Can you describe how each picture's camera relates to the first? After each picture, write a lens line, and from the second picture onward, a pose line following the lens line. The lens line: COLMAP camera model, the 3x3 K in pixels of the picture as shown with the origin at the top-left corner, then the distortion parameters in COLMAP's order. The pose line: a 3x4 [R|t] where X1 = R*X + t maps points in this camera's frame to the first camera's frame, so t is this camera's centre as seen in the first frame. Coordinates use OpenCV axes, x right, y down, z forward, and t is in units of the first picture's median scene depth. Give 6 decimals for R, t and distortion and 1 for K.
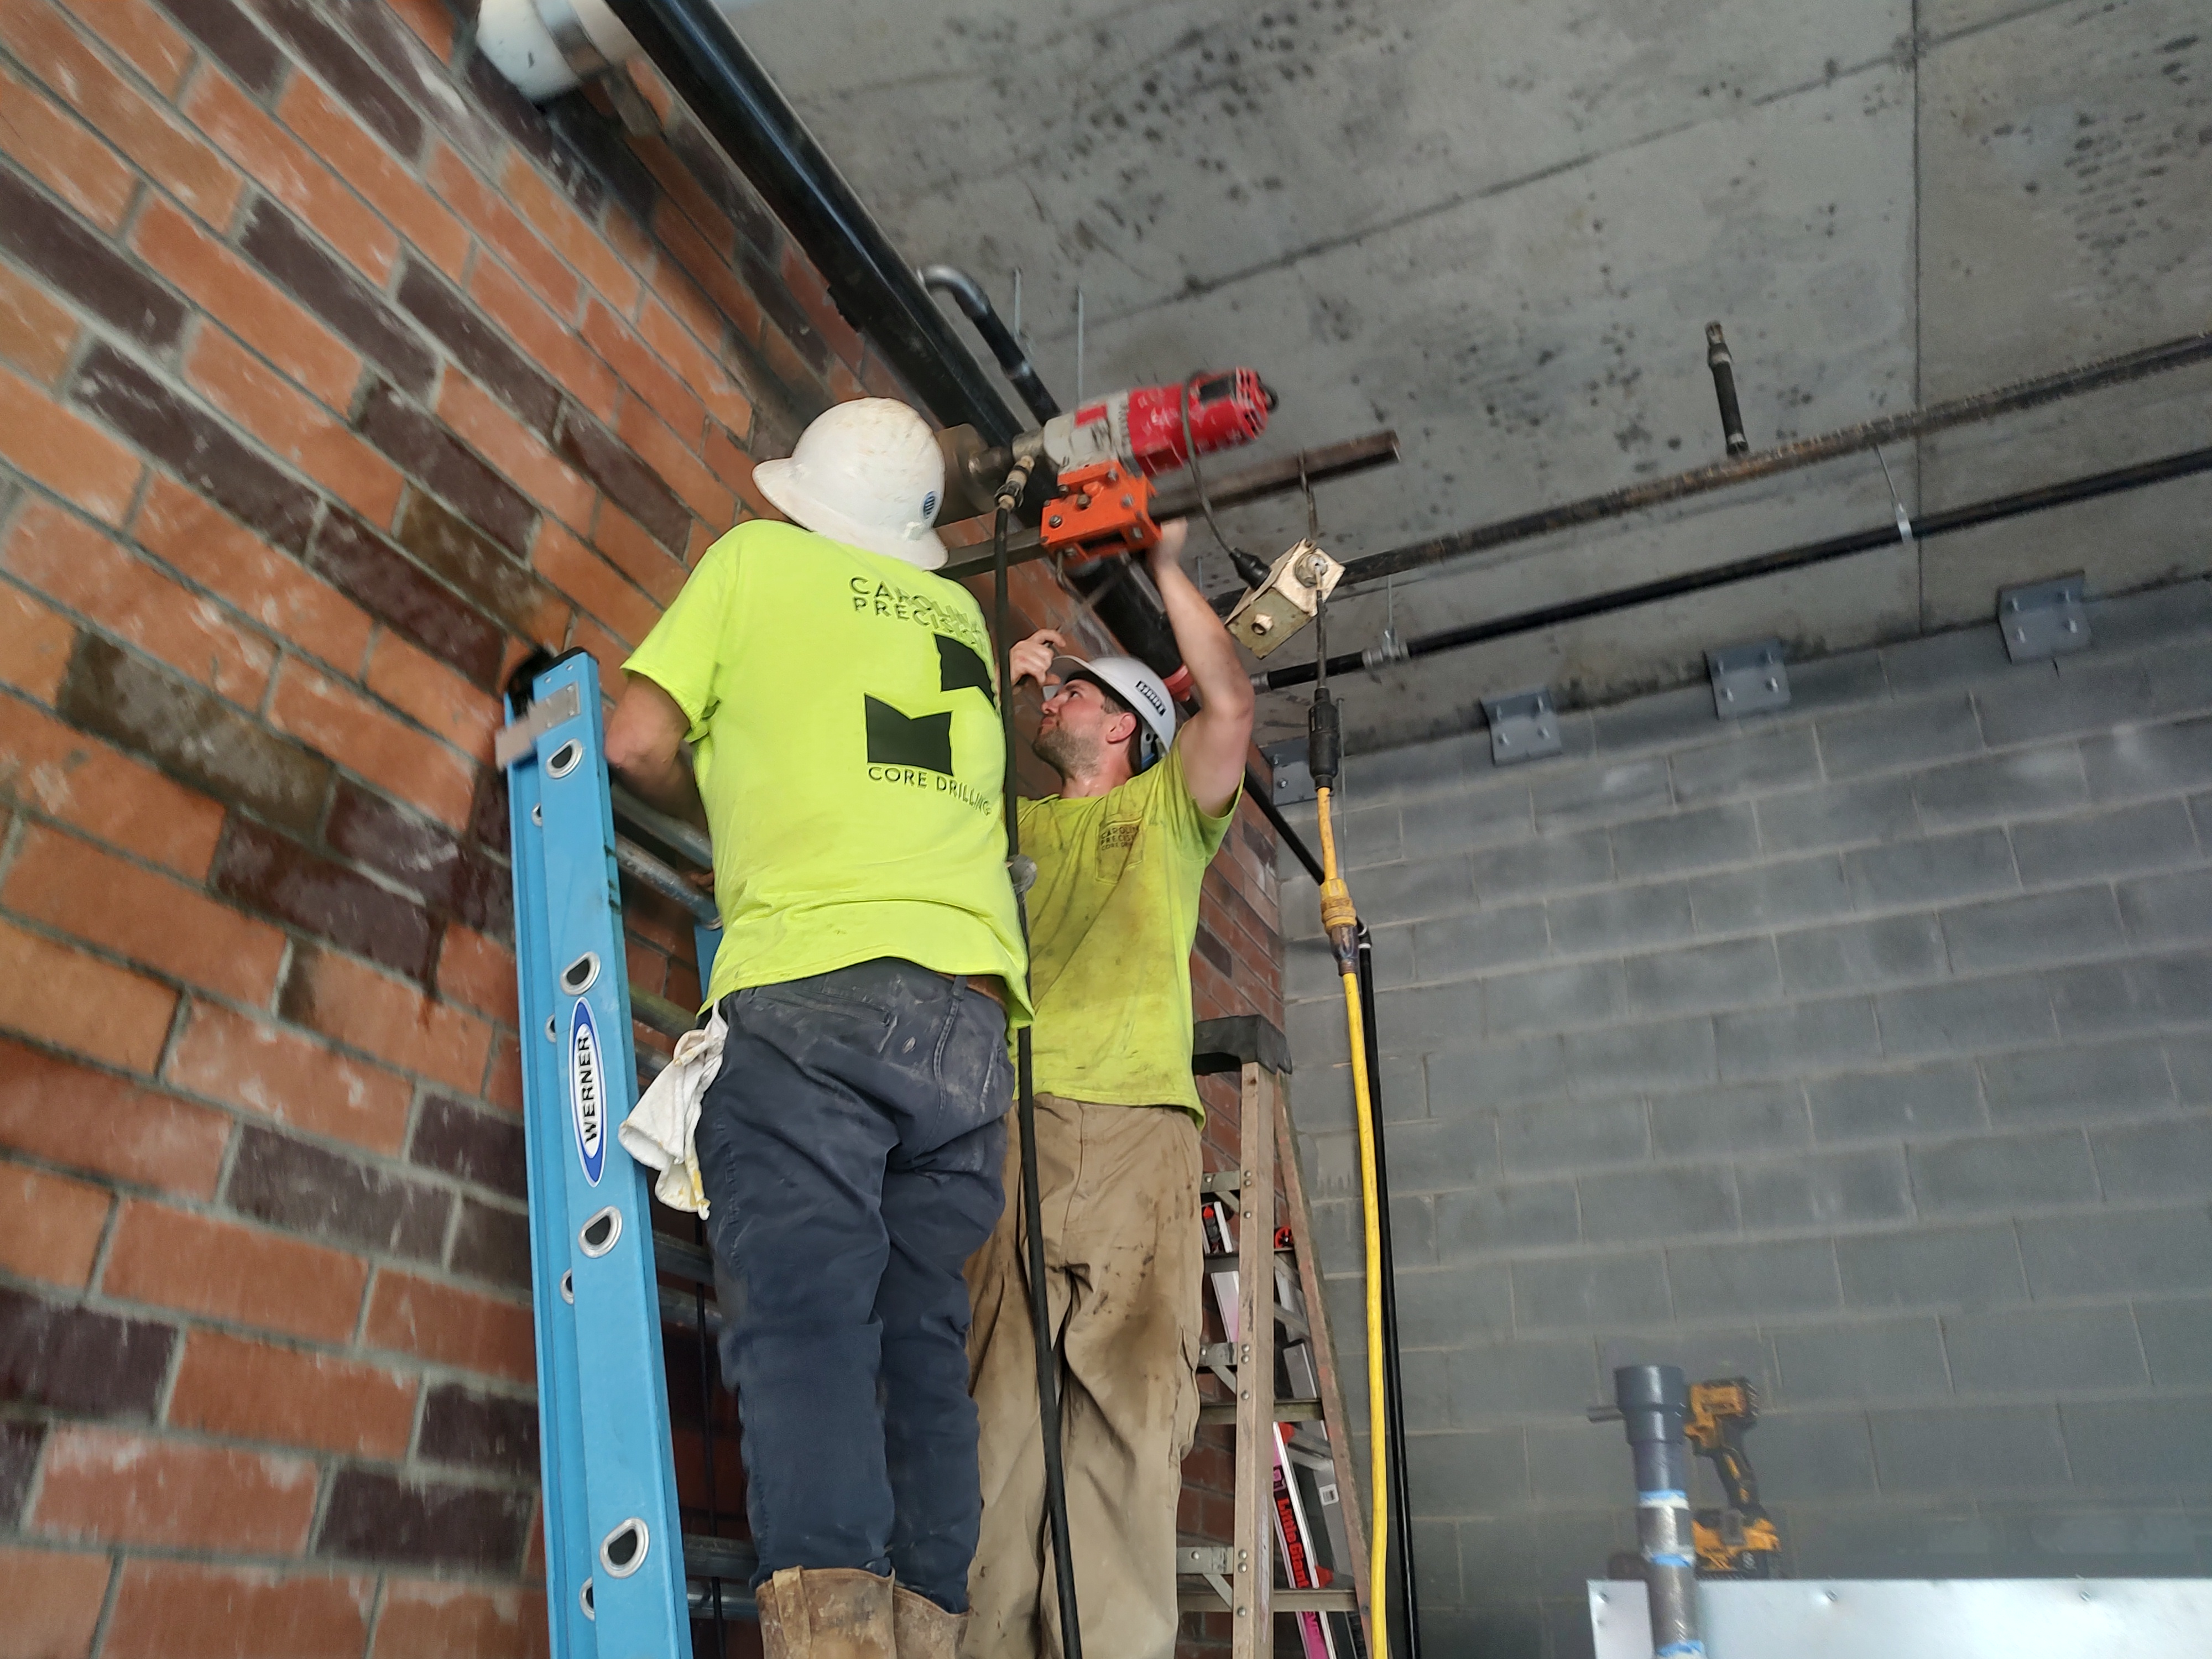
lens RADIAL K [[1623.7, 0, 1112.9], [0, 1623.7, 862.0], [0, 0, 1]] dist [-0.000508, -0.018843]
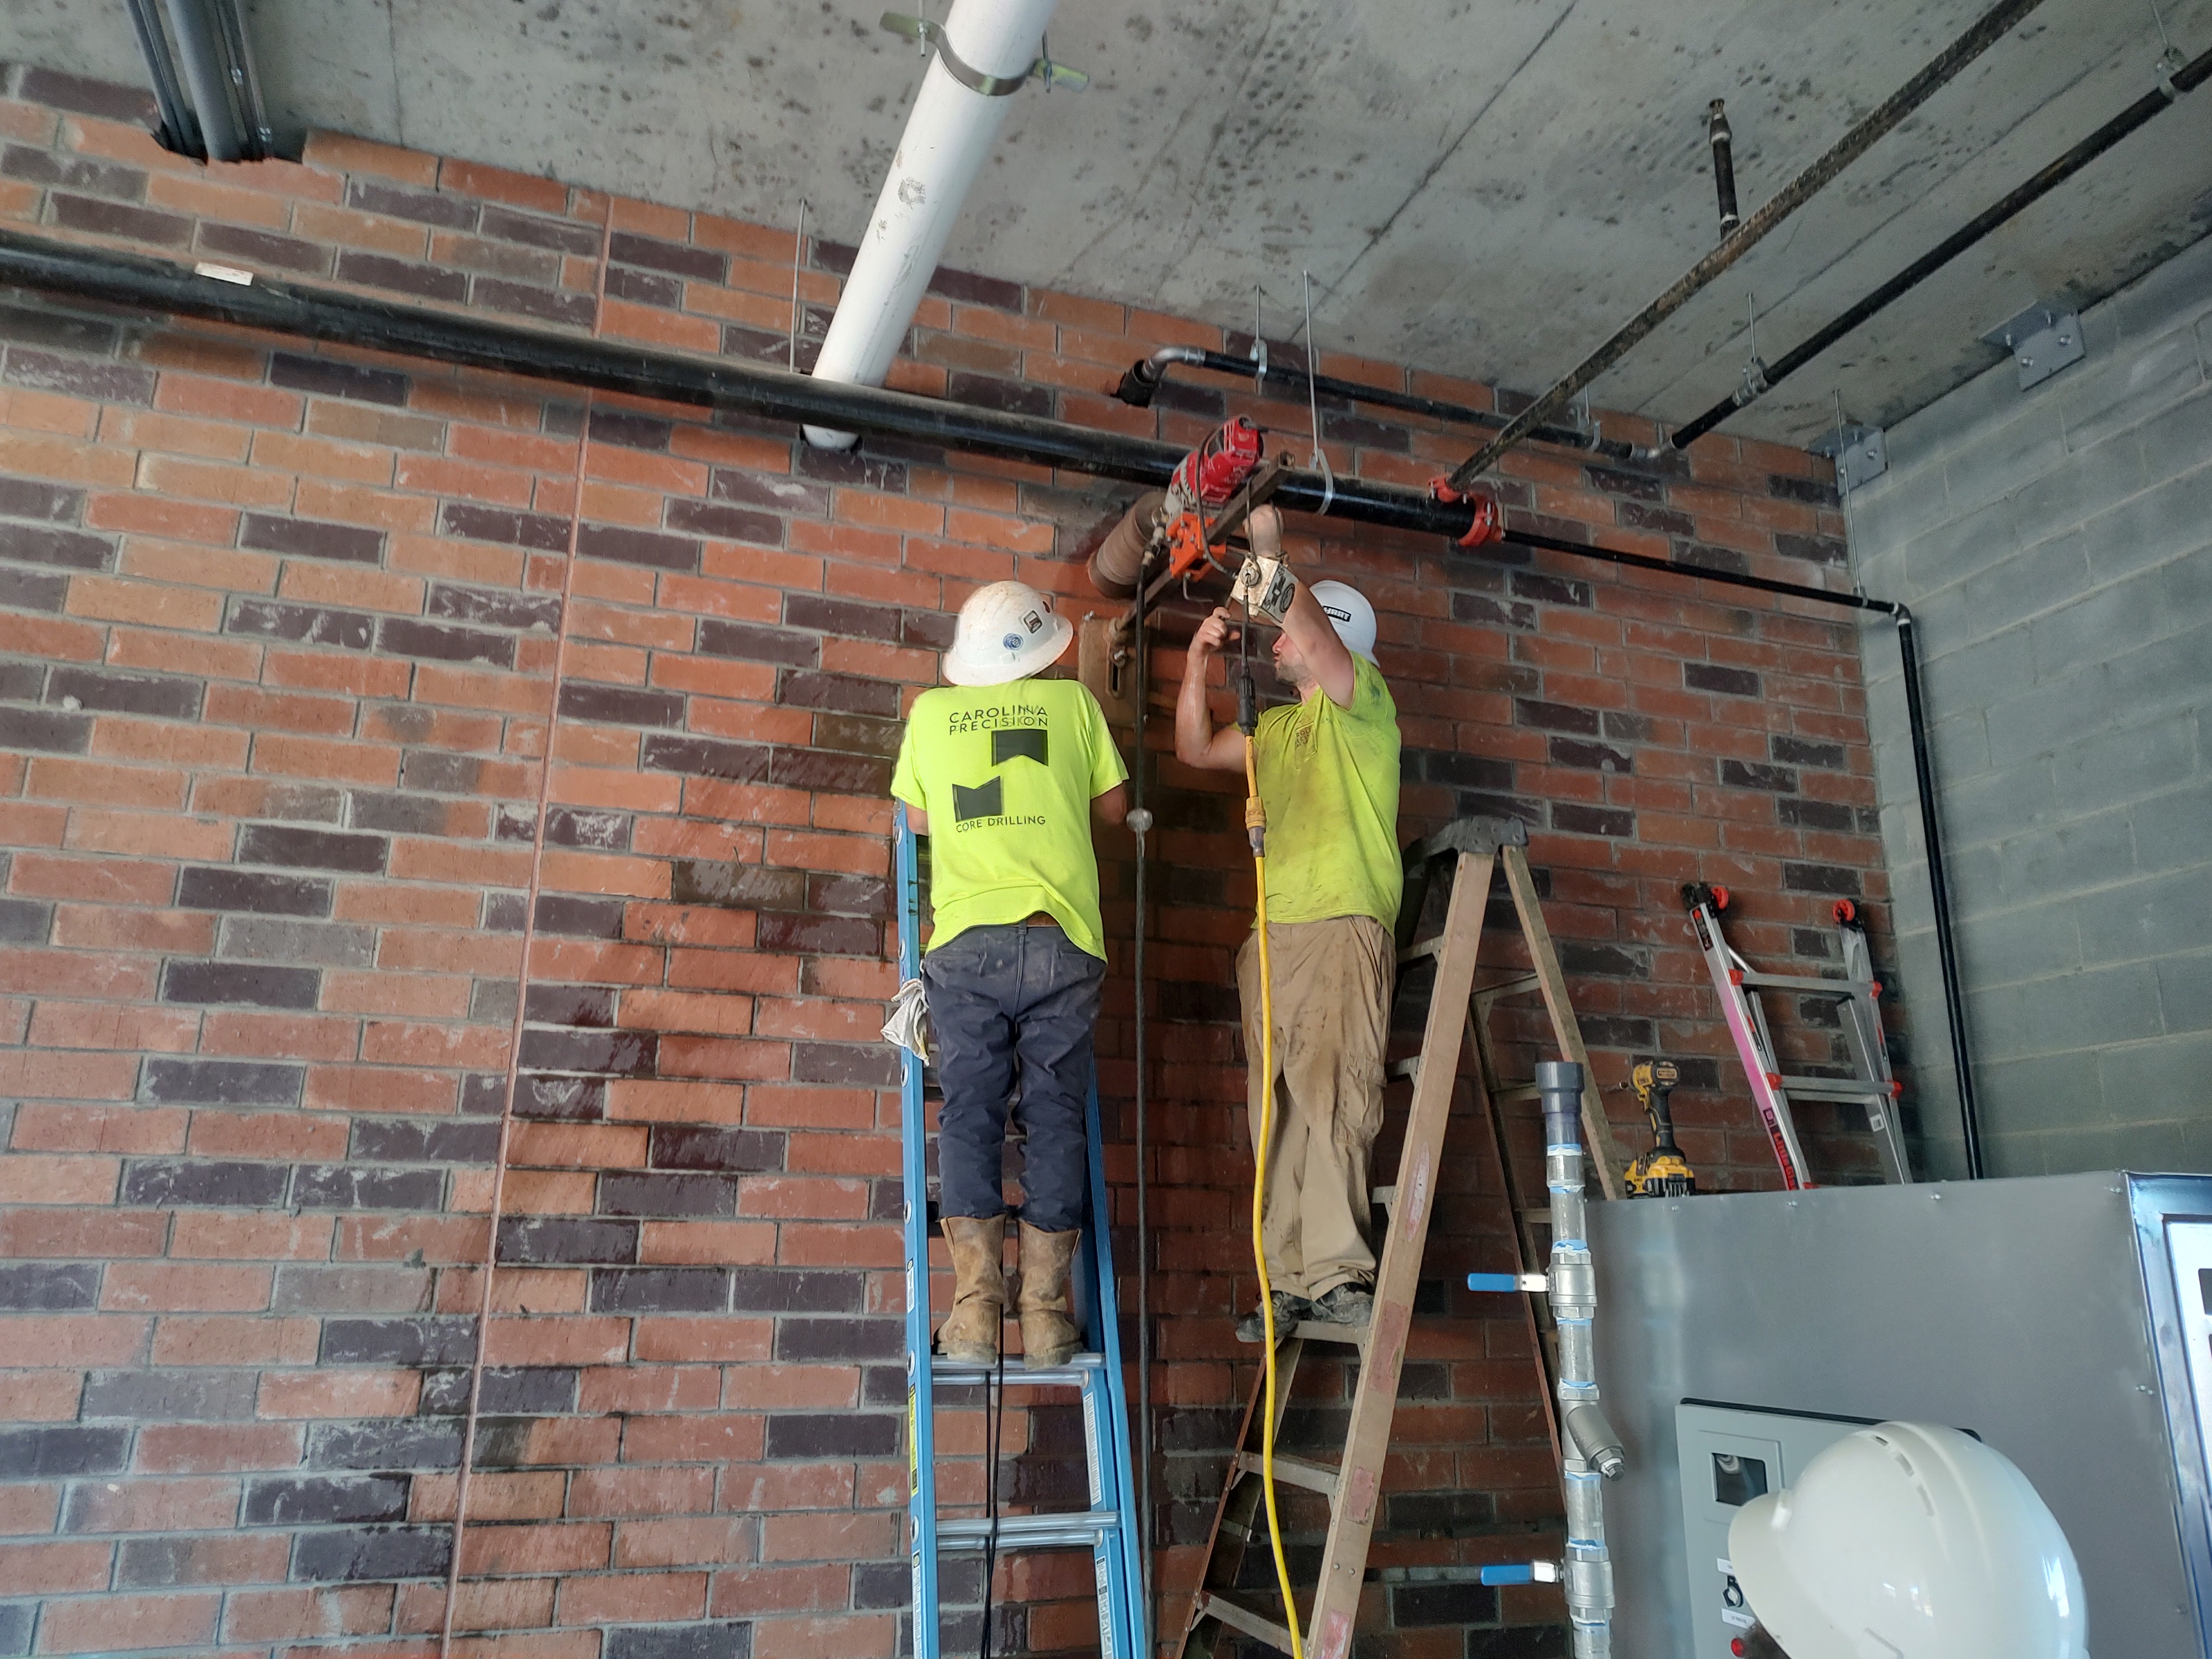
lens RADIAL K [[1623.7, 0, 1108.6], [0, 1623.7, 828.2], [0, 0, 1]] dist [-0.000508, -0.018843]
pose [[0.699700, -0.197409, -0.686621, 1.265558], [0.315391, 0.947700, 0.048927, -0.090539], [0.641052, -0.250788, 0.725367, -0.277282]]
